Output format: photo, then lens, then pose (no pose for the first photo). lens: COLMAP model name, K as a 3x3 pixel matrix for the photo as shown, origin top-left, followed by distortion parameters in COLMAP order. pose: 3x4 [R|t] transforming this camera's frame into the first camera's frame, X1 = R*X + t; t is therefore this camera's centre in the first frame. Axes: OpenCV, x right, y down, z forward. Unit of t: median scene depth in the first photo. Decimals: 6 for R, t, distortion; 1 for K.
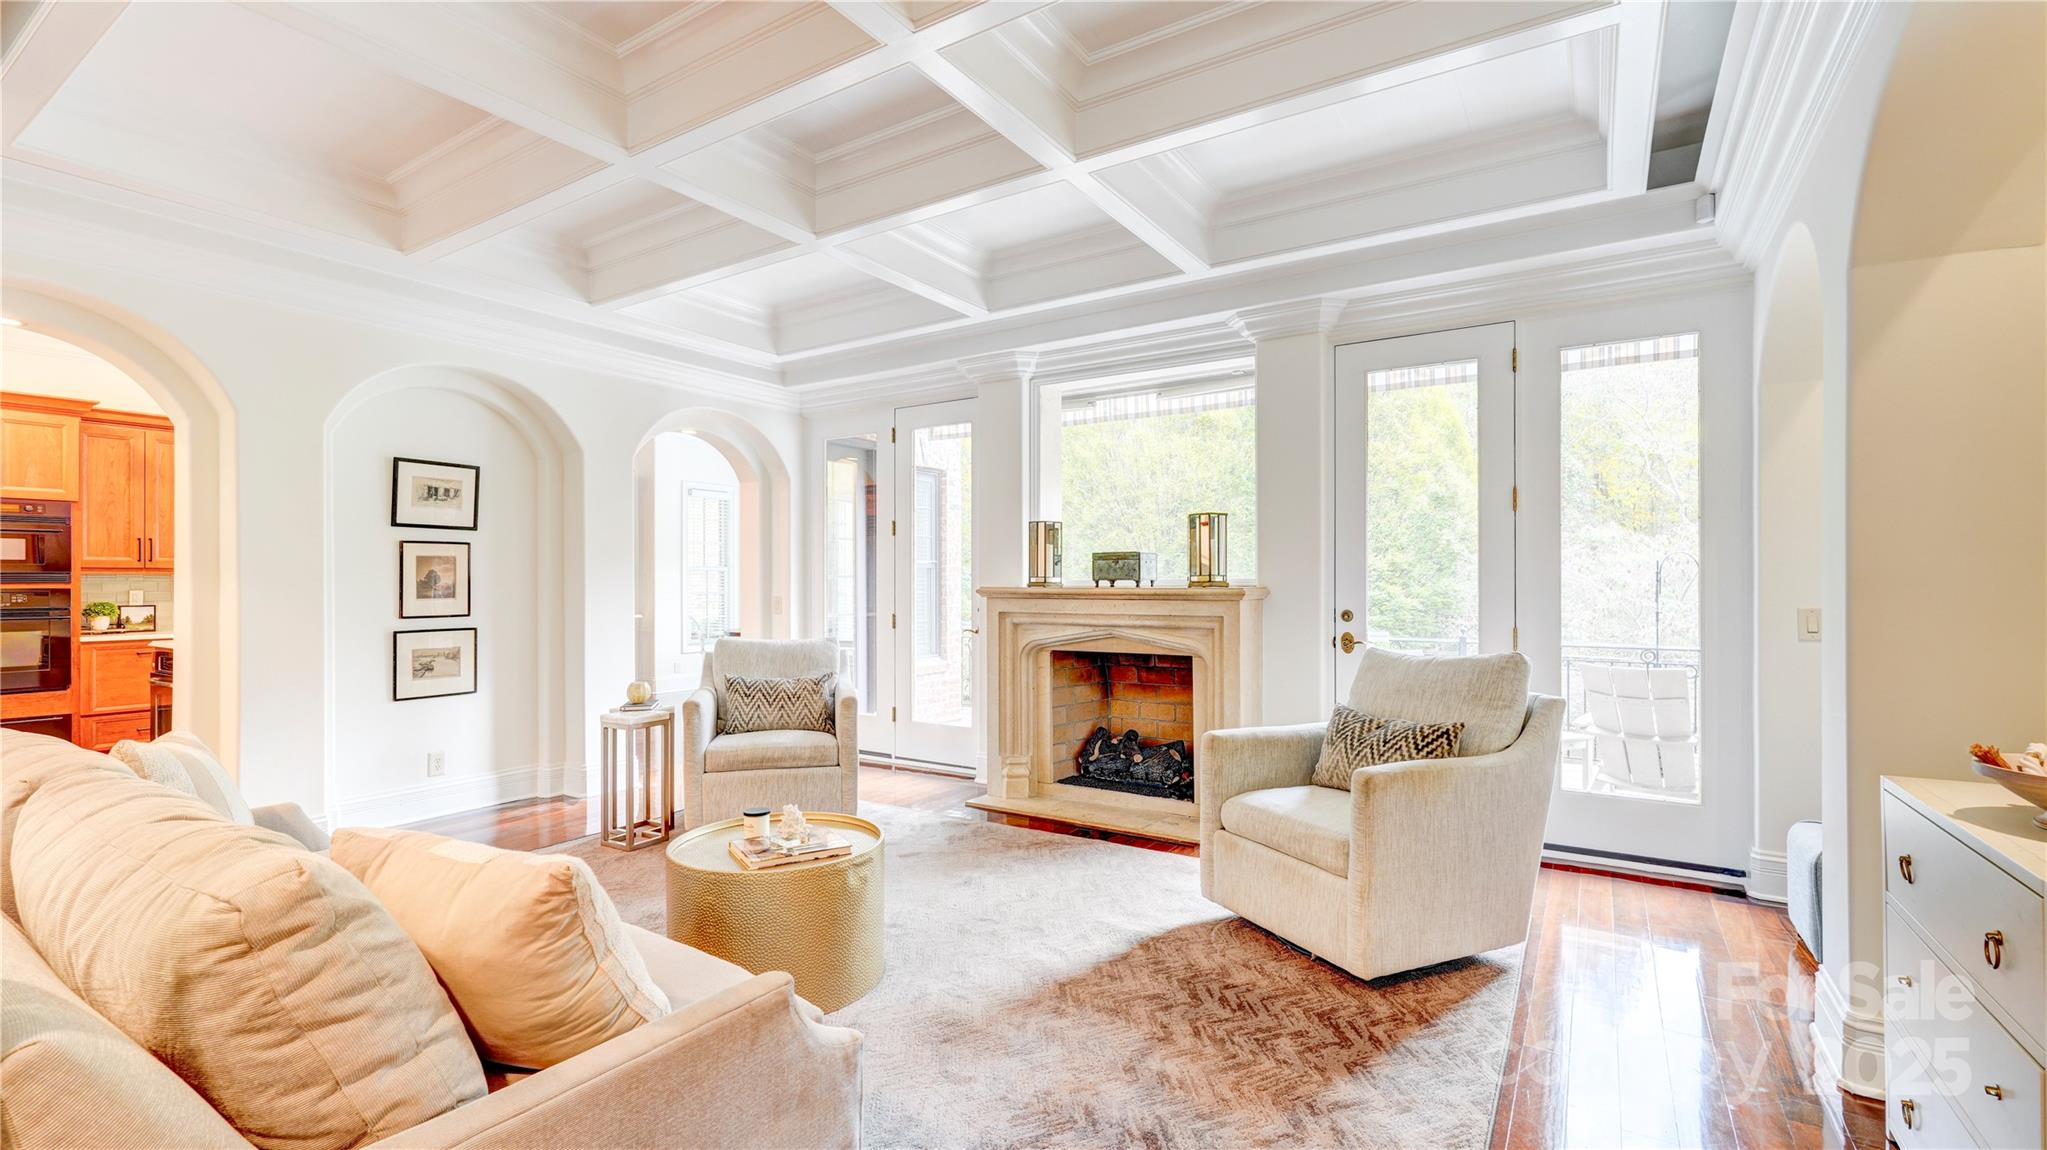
lens RADIAL K [[892.2, 0, 1030.8], [0, 892.2, 579.4], [0, 0, 1]] dist [-0.003742, -0.000332]
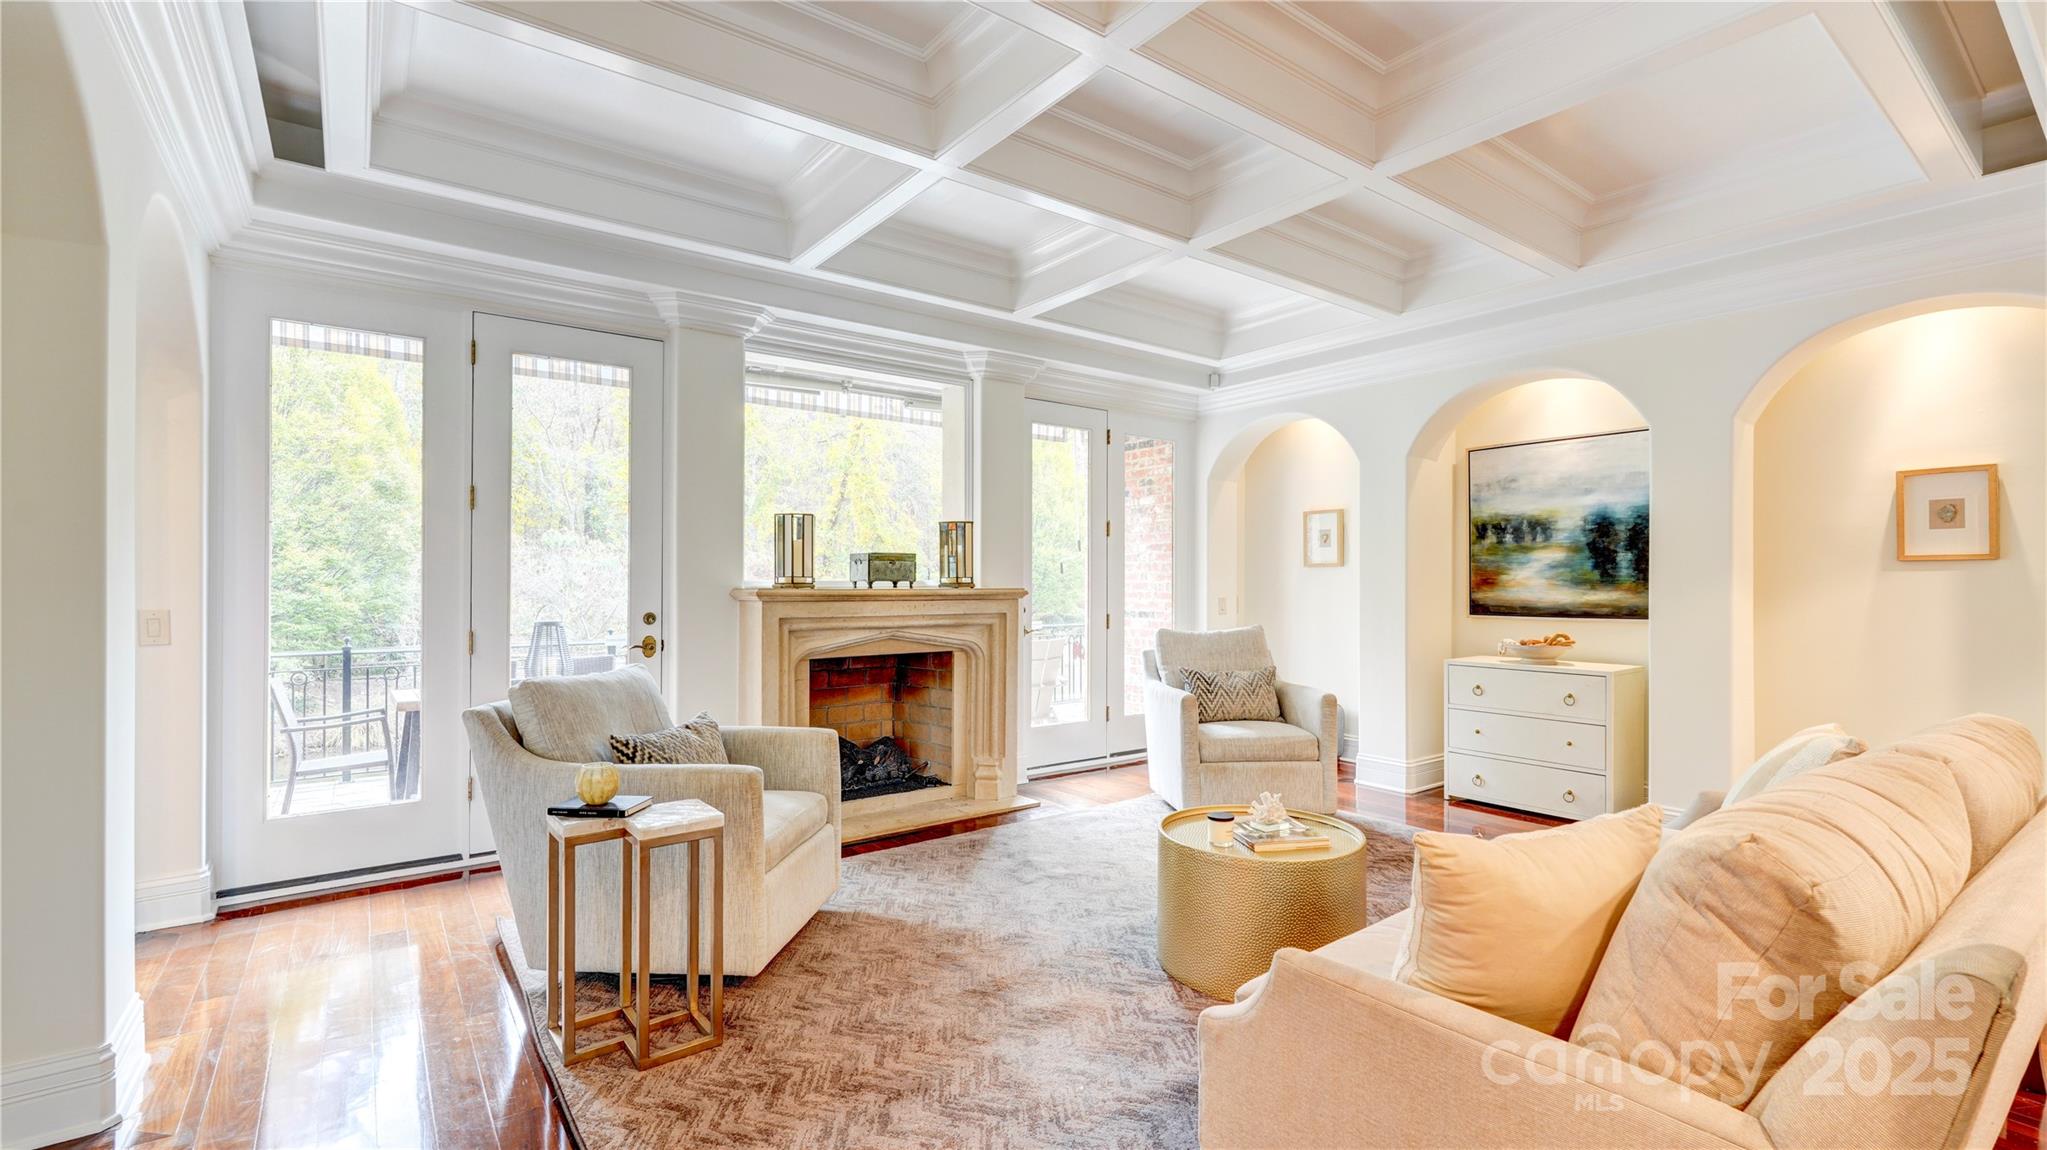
lens RADIAL K [[892.2, 0, 1042.8], [0, 892.2, 581.7], [0, 0, 1]] dist [-0.003742, -0.000332]
pose [[0.337311, 0.004744, 0.941381, -0.762449], [-0.005487, 0.999980, -0.003073, 0.003354], [-0.941377, -0.004129, 0.337331, 0.494982]]
